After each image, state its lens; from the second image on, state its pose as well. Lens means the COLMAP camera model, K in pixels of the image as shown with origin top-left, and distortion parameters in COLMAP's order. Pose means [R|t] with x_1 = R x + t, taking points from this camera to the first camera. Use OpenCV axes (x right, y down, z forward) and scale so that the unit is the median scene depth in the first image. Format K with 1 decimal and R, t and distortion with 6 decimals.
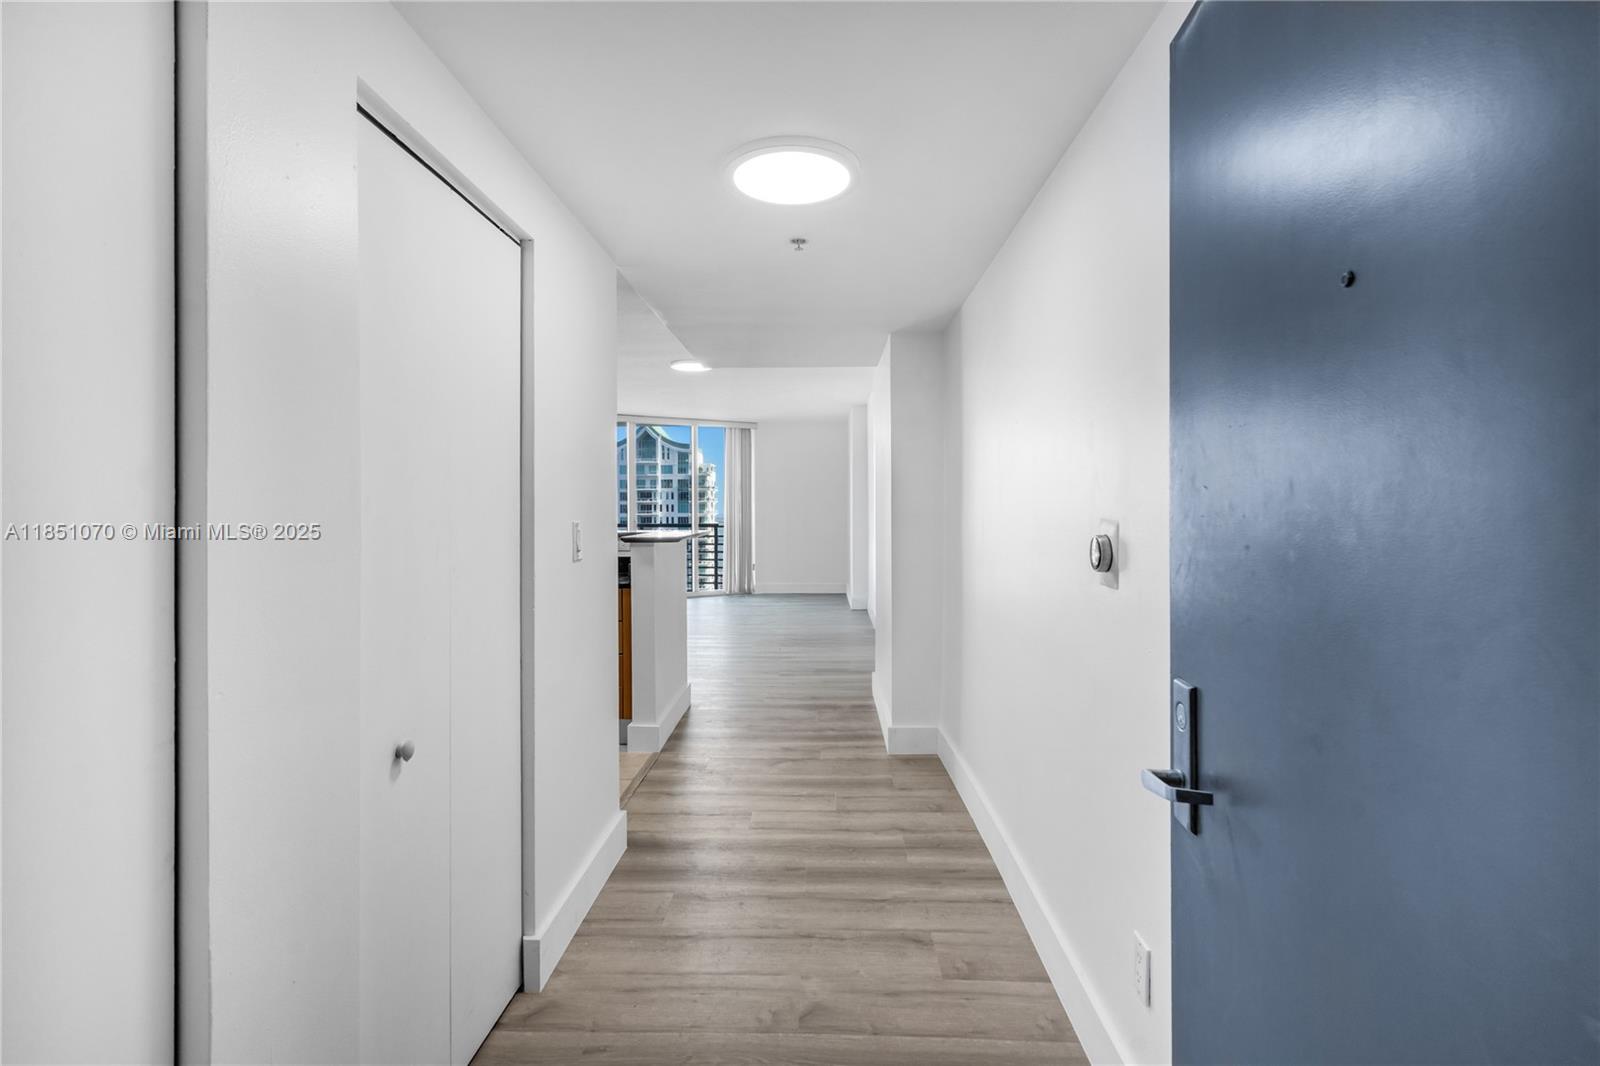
lens RADIAL K [[750.8, 0, 832.0], [0, 750.8, 512.7], [0, 0, 1]] dist [-0.002385, 0.000750]
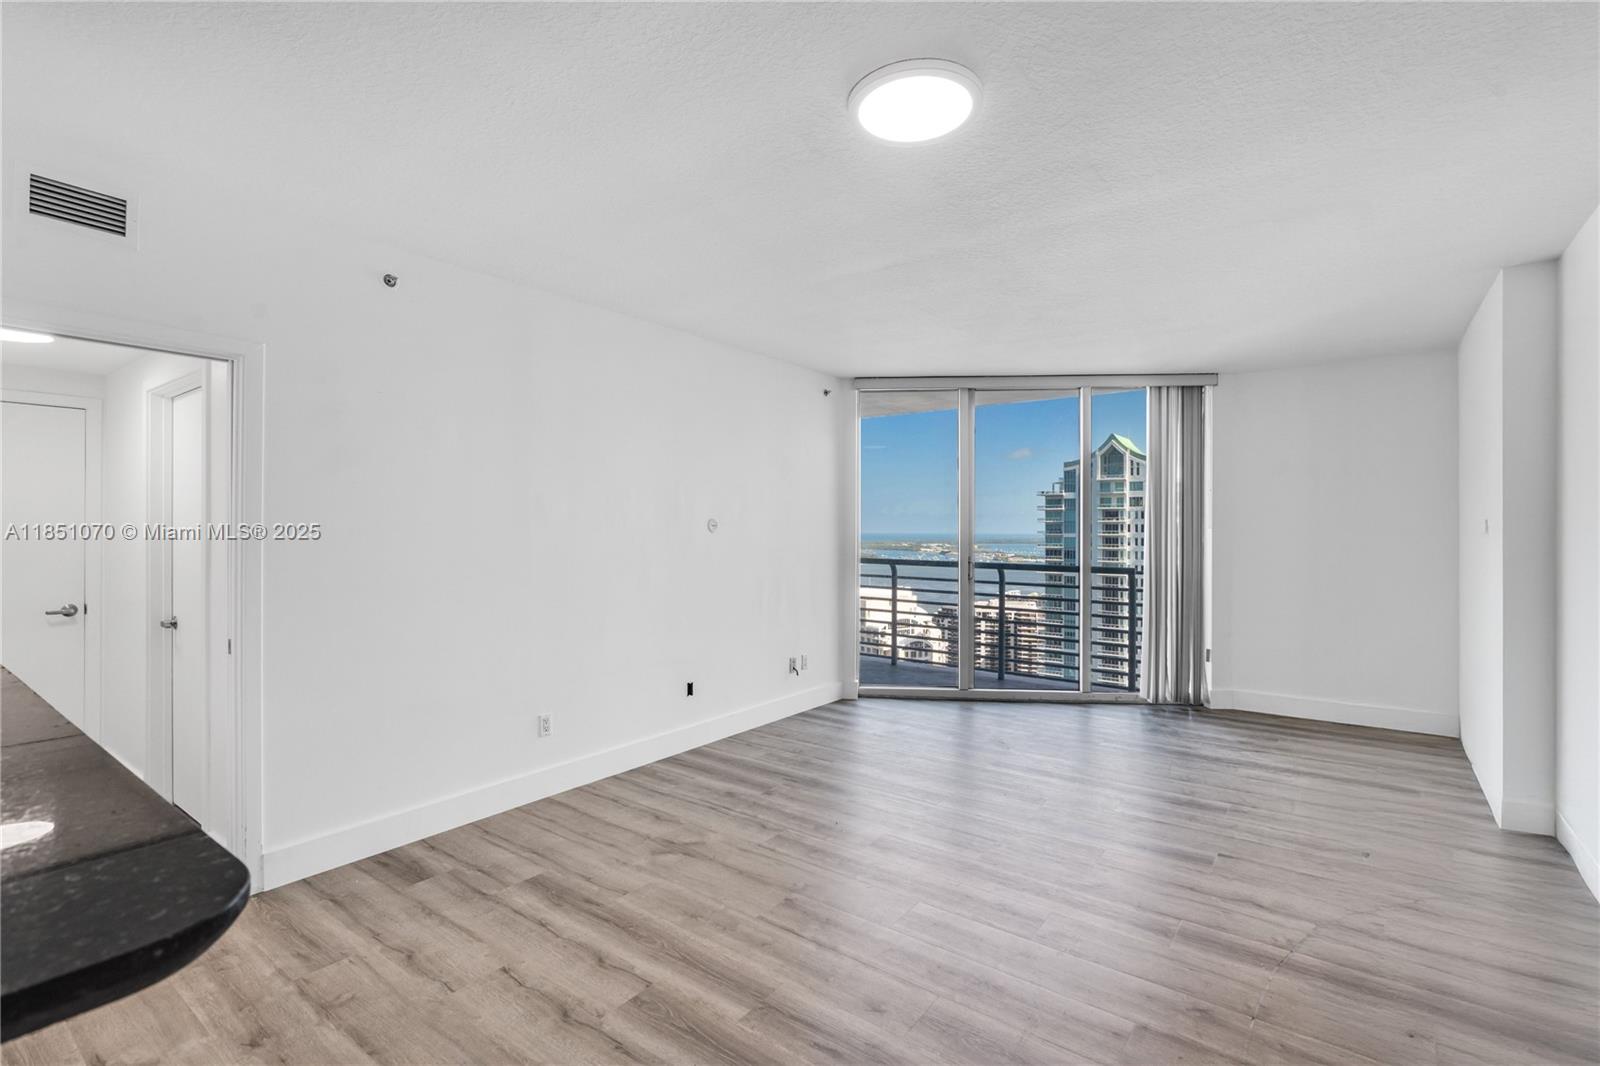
lens RADIAL K [[737.3, 0, 803.1], [0, 737.3, 528.5], [0, 0, 1]] dist [-0.005466, 0.003334]
pose [[0.797817, 0.008185, -0.602844, -0.022741], [-0.010748, 0.999942, -0.000648, -0.011169], [0.602804, 0.006997, 0.797859, 0.437788]]
